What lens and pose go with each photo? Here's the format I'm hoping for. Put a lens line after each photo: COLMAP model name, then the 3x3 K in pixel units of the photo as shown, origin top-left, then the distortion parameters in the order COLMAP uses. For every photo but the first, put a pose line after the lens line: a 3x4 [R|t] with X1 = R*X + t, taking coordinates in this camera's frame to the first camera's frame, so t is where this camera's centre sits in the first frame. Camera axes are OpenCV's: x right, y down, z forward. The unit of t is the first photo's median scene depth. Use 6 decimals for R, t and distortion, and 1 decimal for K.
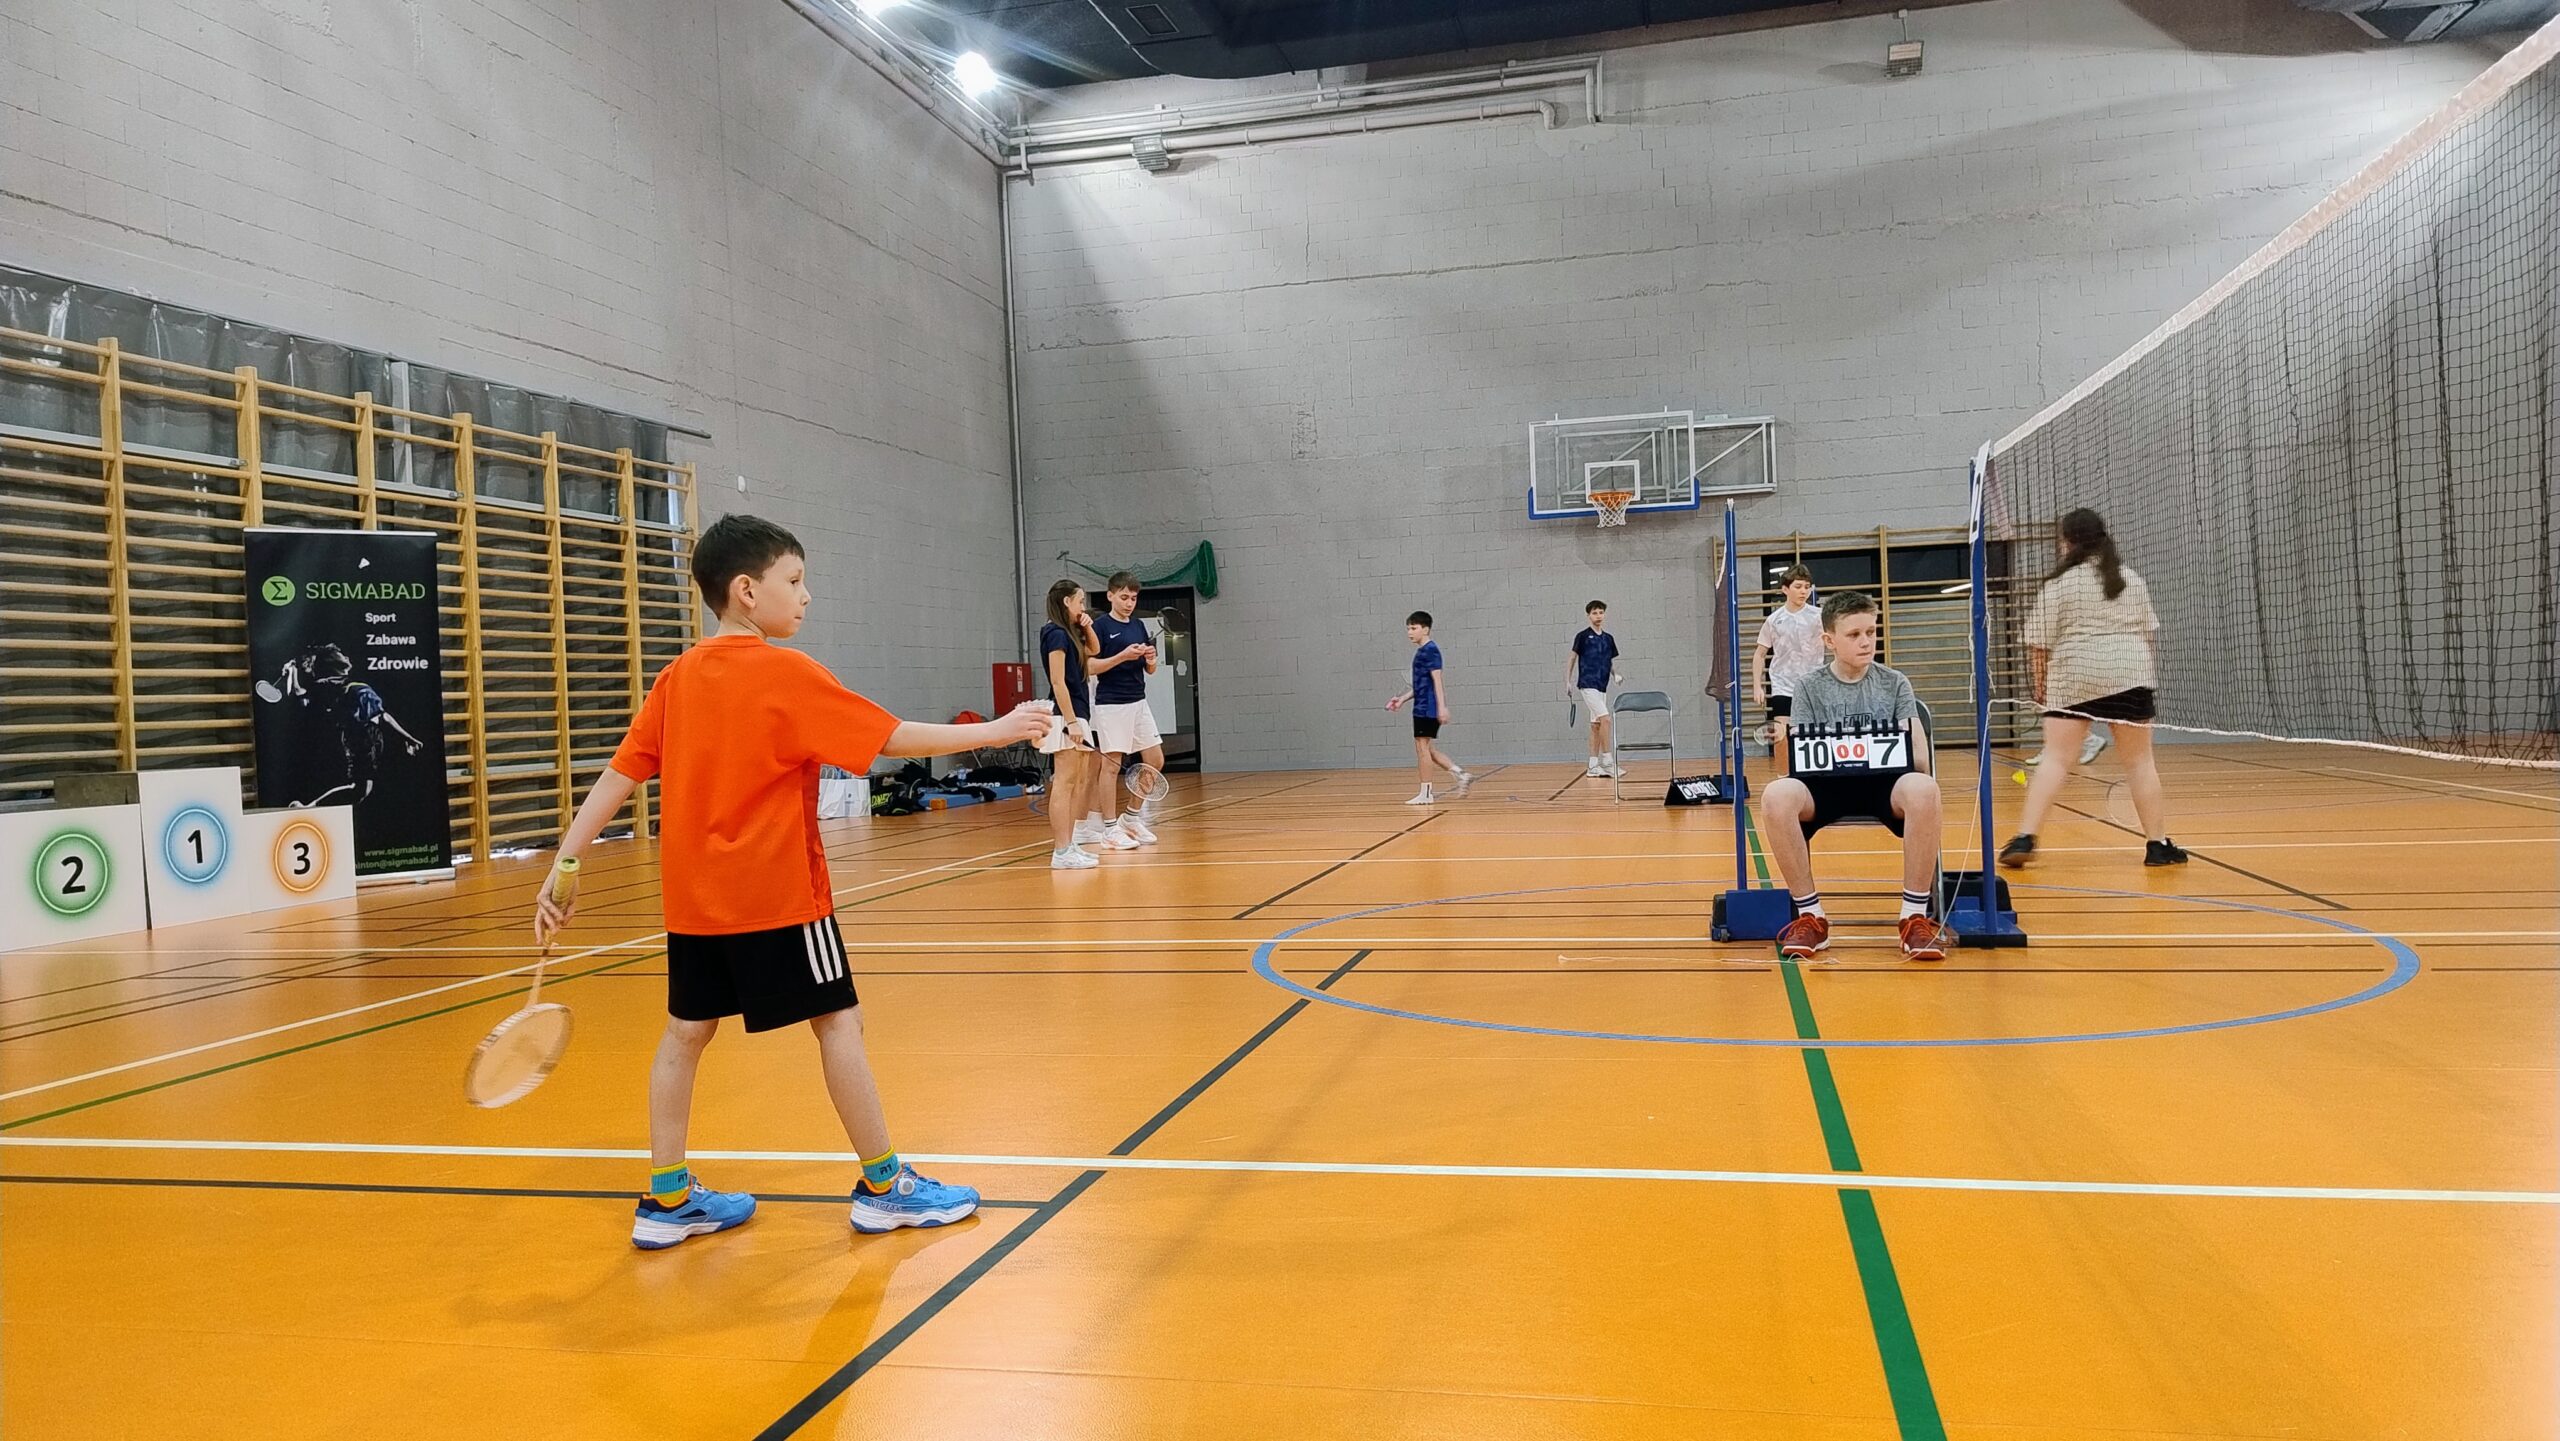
lens RADIAL K [[1761.1, 0, 1293.6], [0, 1761.1, 724.1], [0, 0, 1]] dist [0.032739, -0.036816]
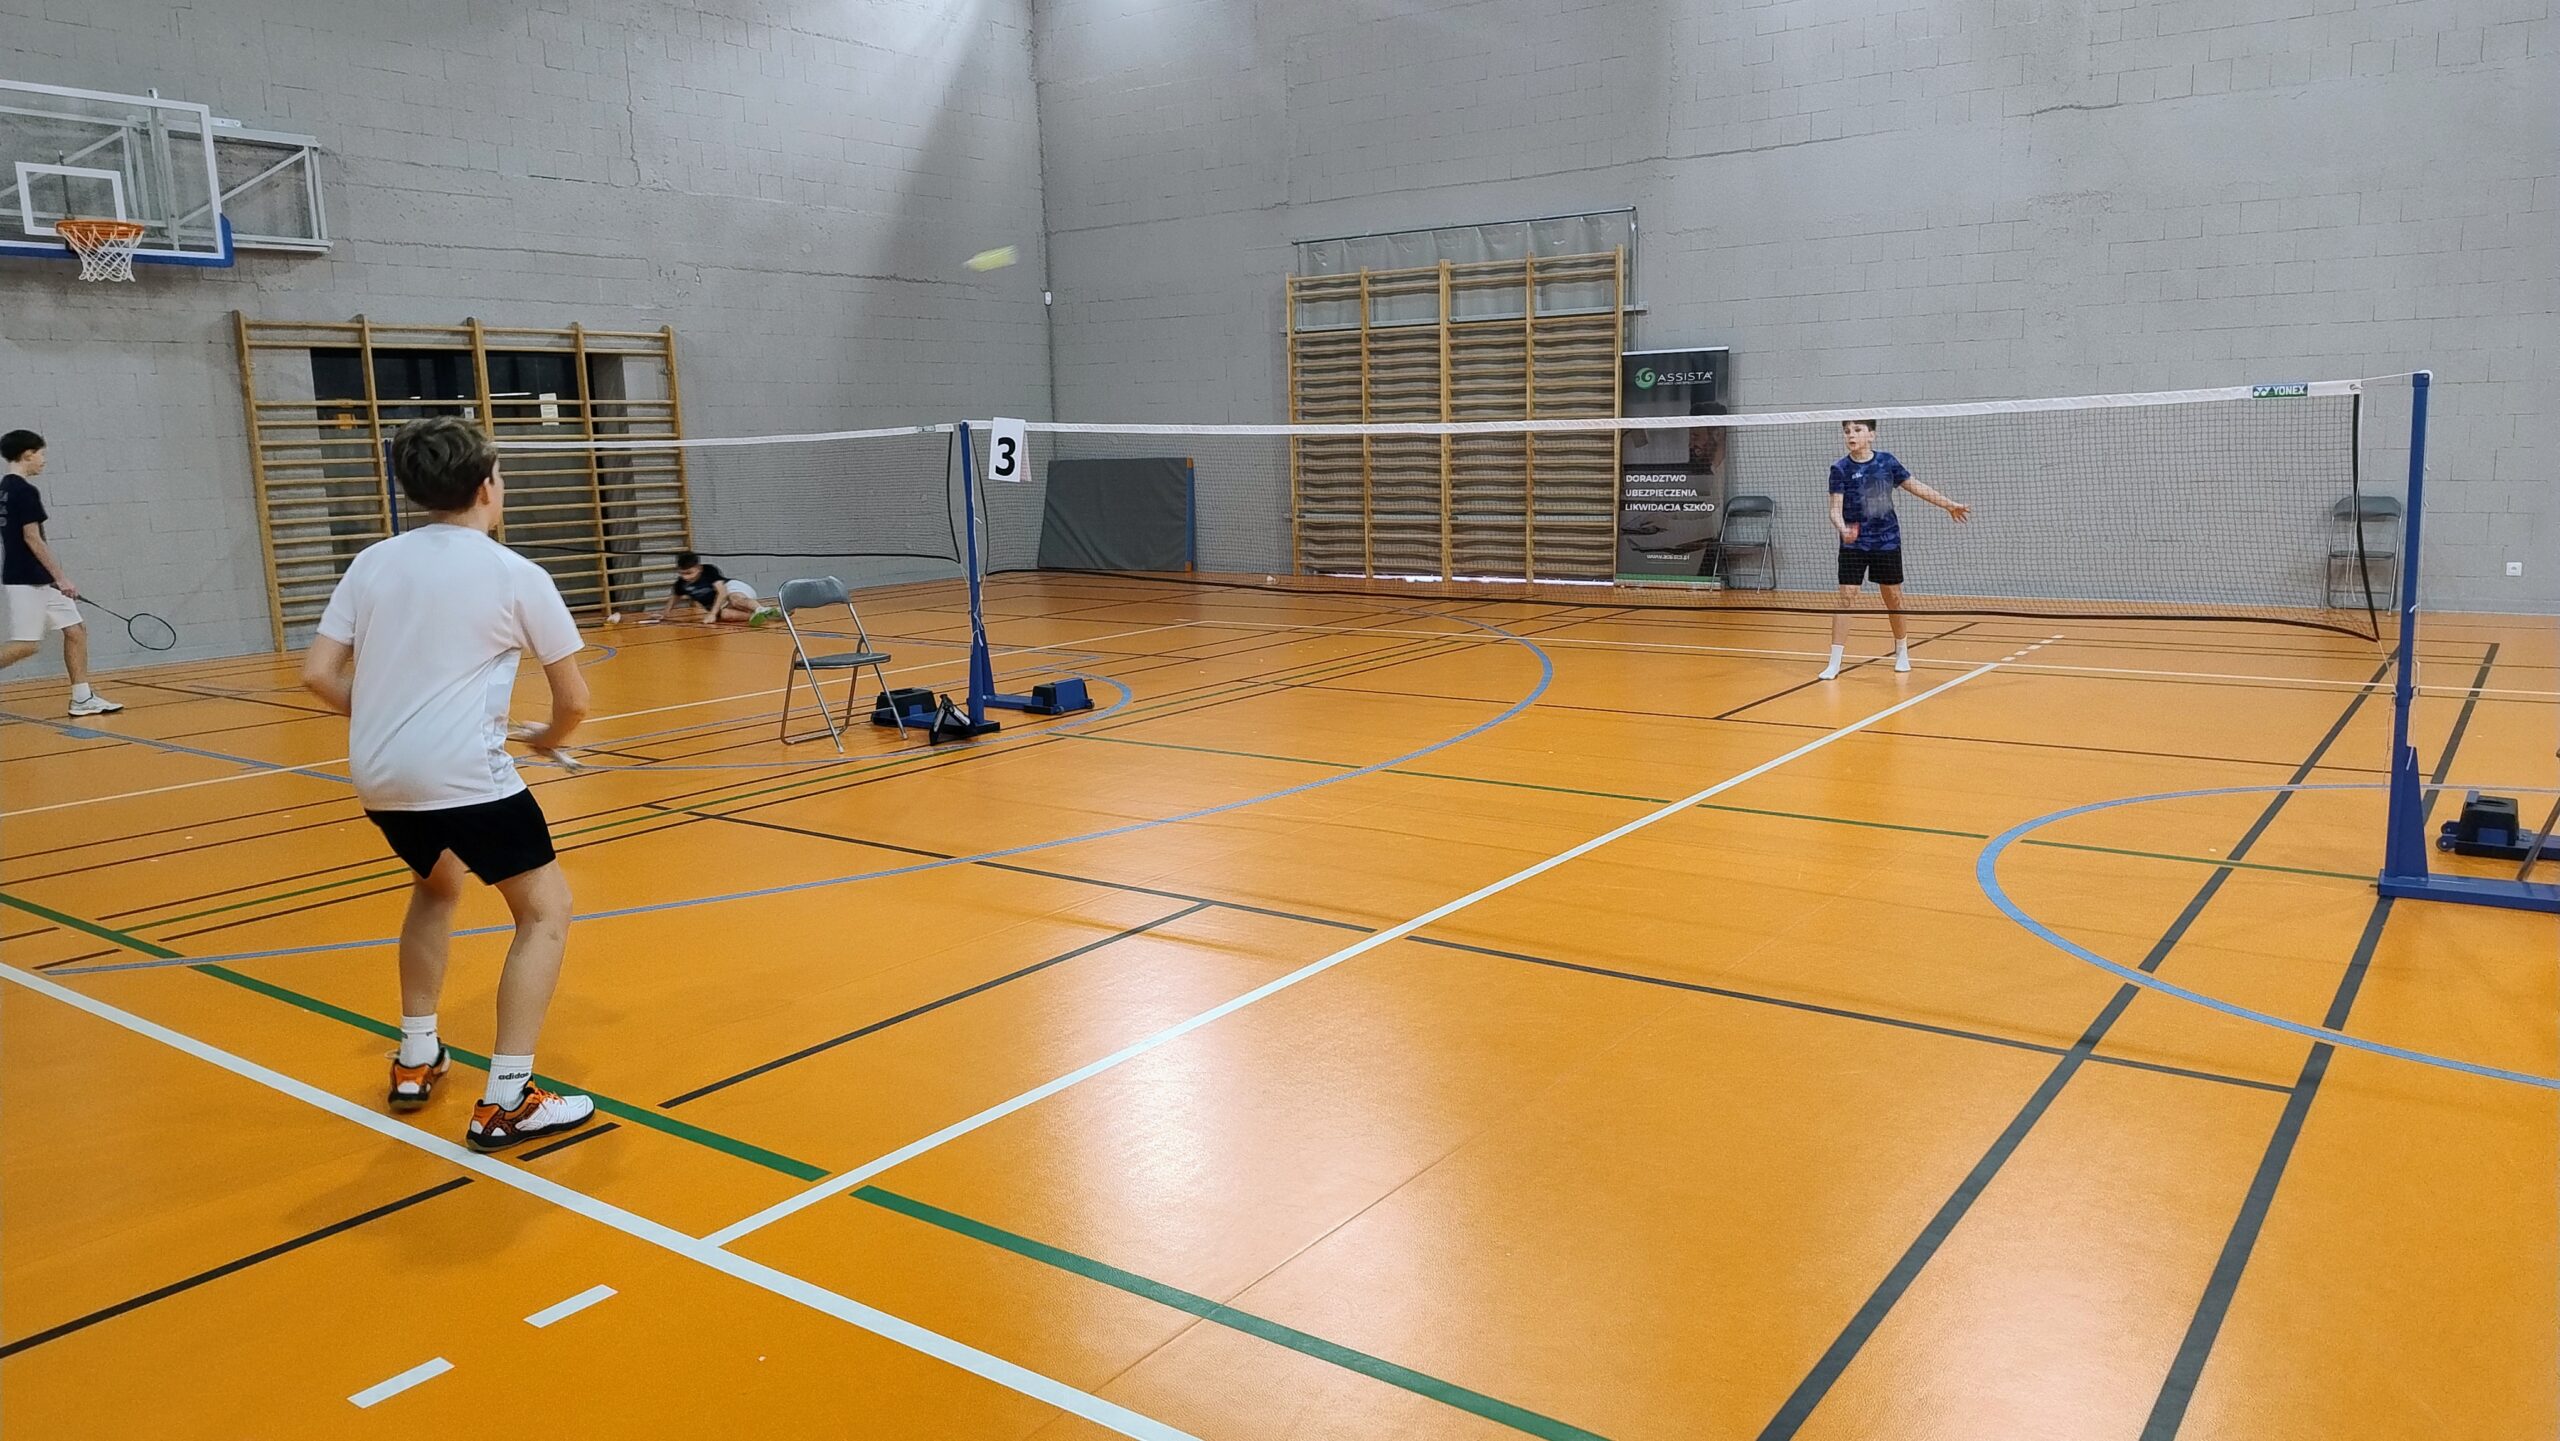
lens RADIAL K [[1761.1, 0, 1288.7], [0, 1761.1, 726.7], [0, 0, 1]] dist [0.032739, -0.036816]
pose [[0.385122, -0.120133, 0.915013, -0.247428], [0.022622, 0.992422, 0.120775, -0.027342], [-0.922589, -0.025813, 0.384921, 0.424762]]
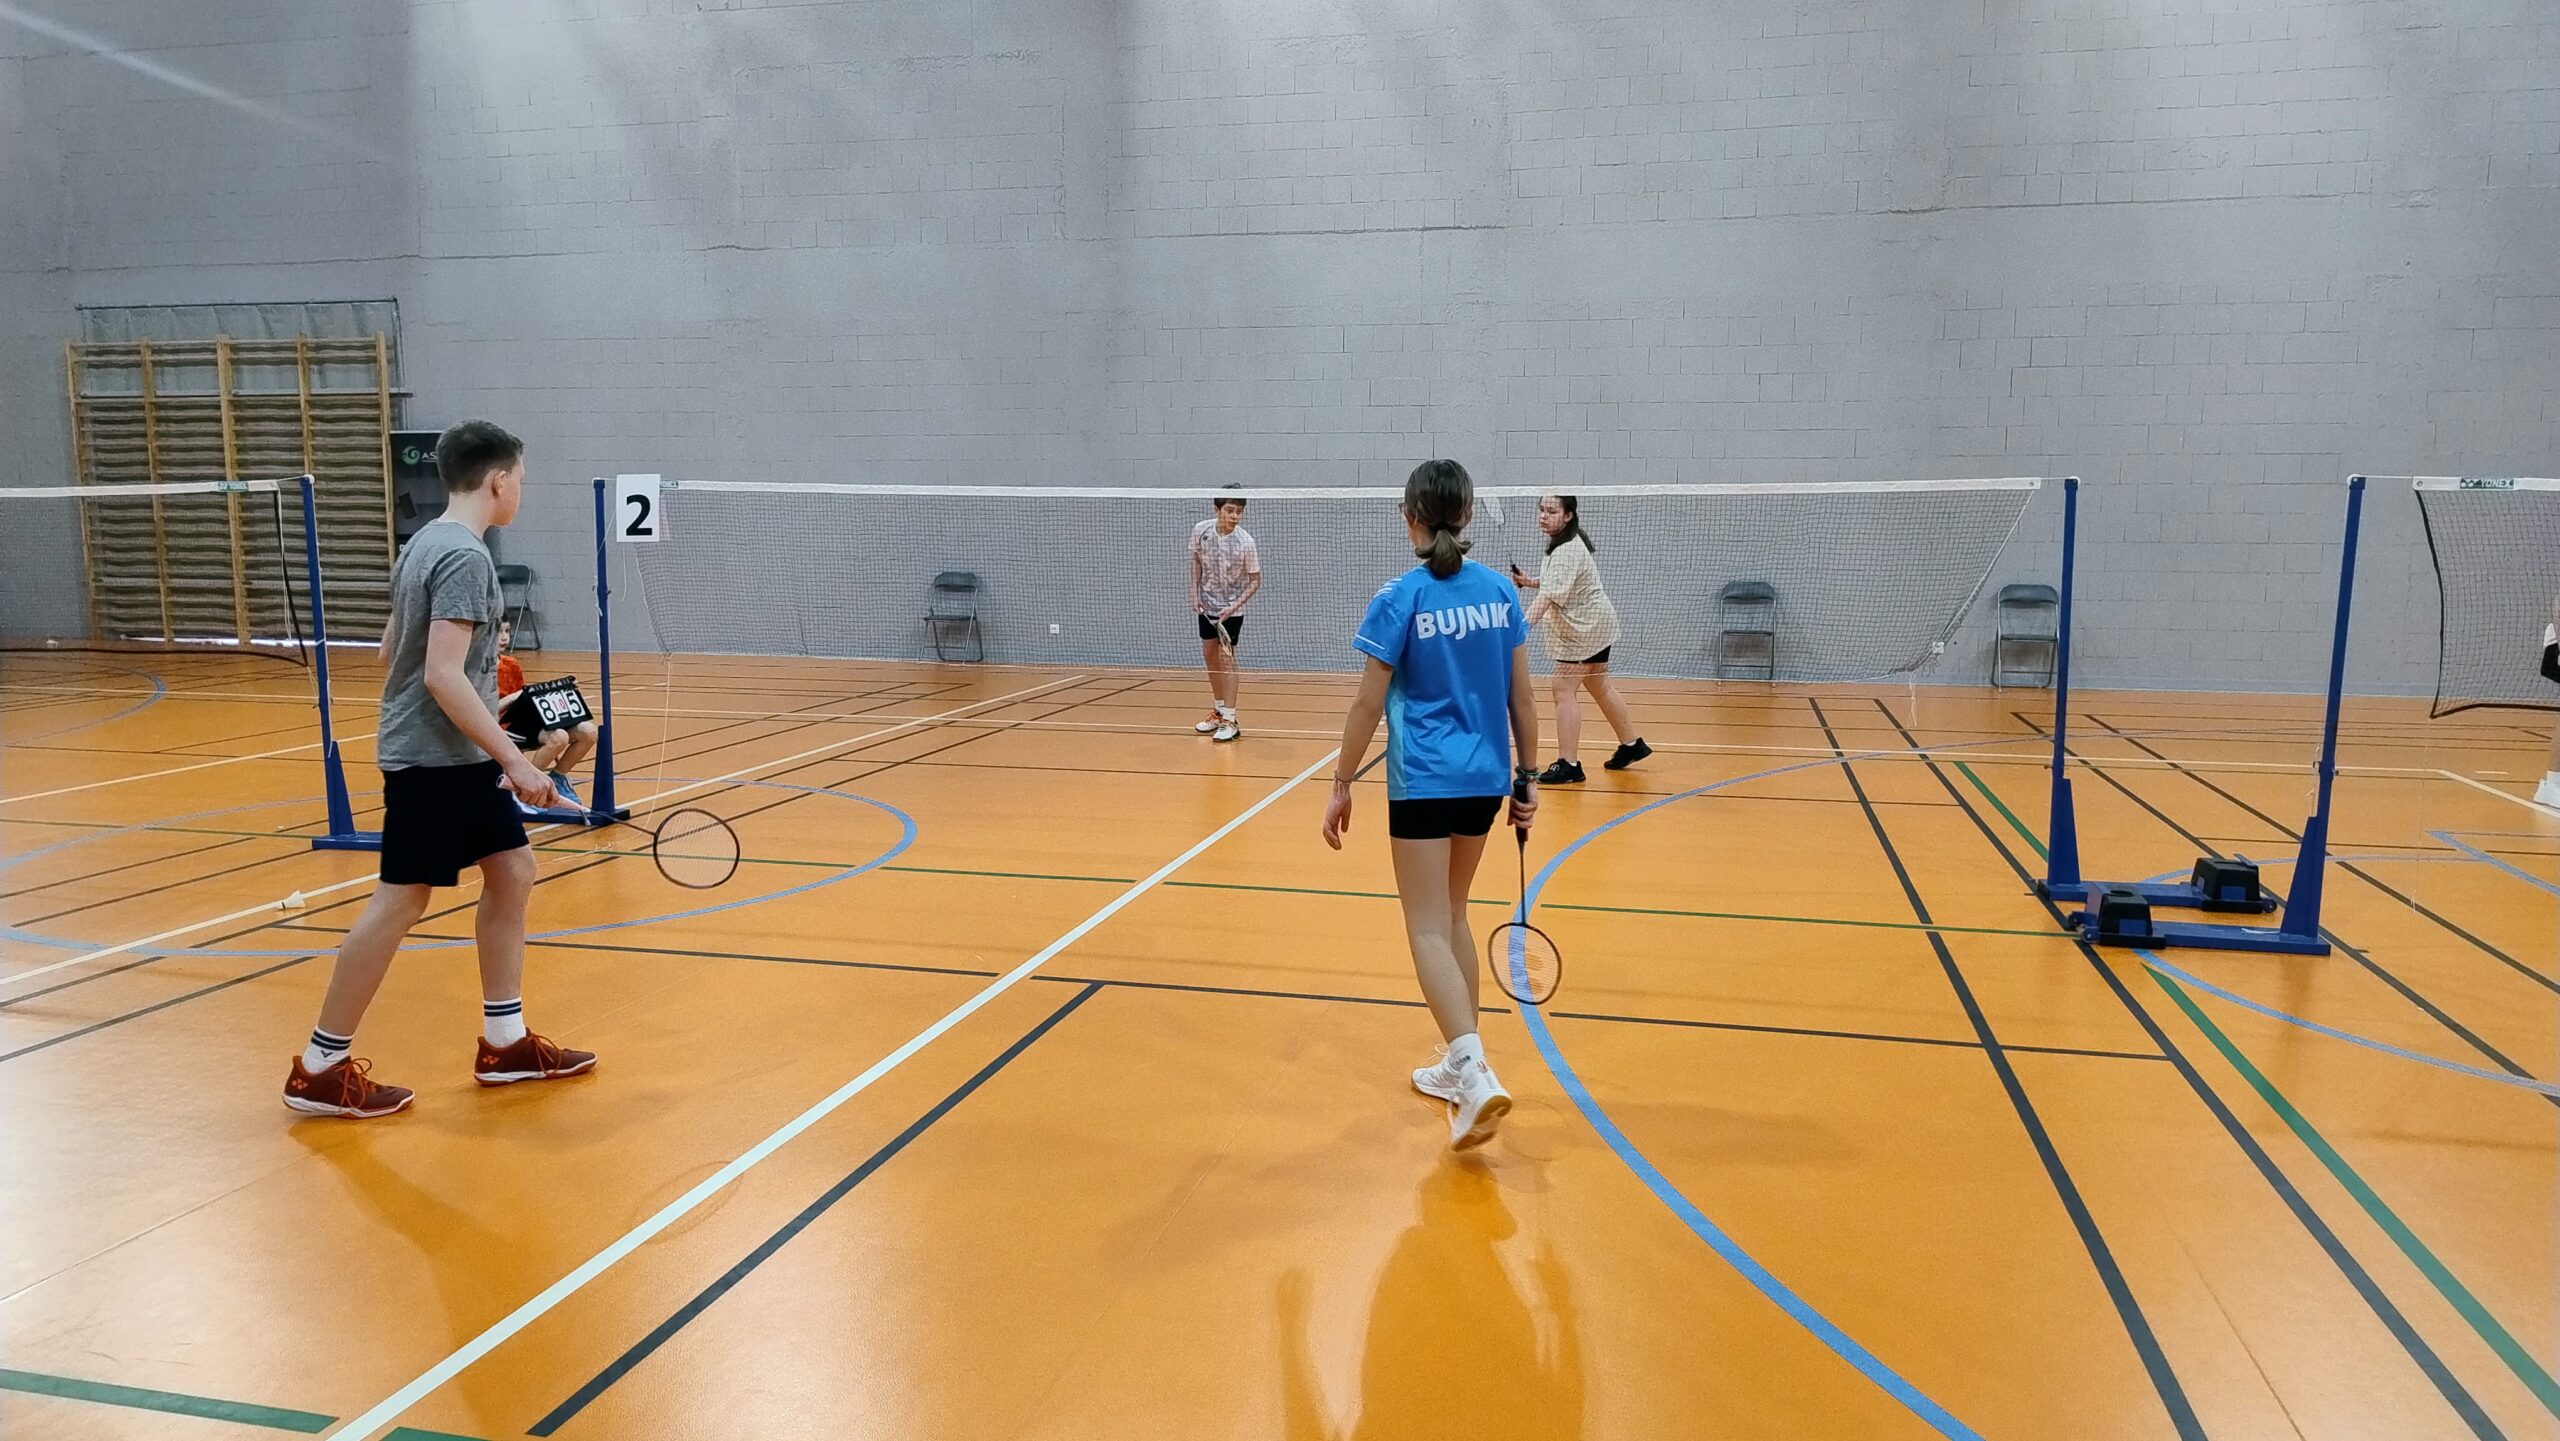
lens RADIAL K [[1761.1, 0, 1258.8], [0, 1761.1, 713.5], [0, 0, 1]] dist [0.032739, -0.036816]
pose [[0.007610, -0.078492, 0.996886, -0.312359], [0.013034, 0.996838, 0.078389, -0.019796], [-0.999886, 0.012397, 0.008609, 0.147758]]
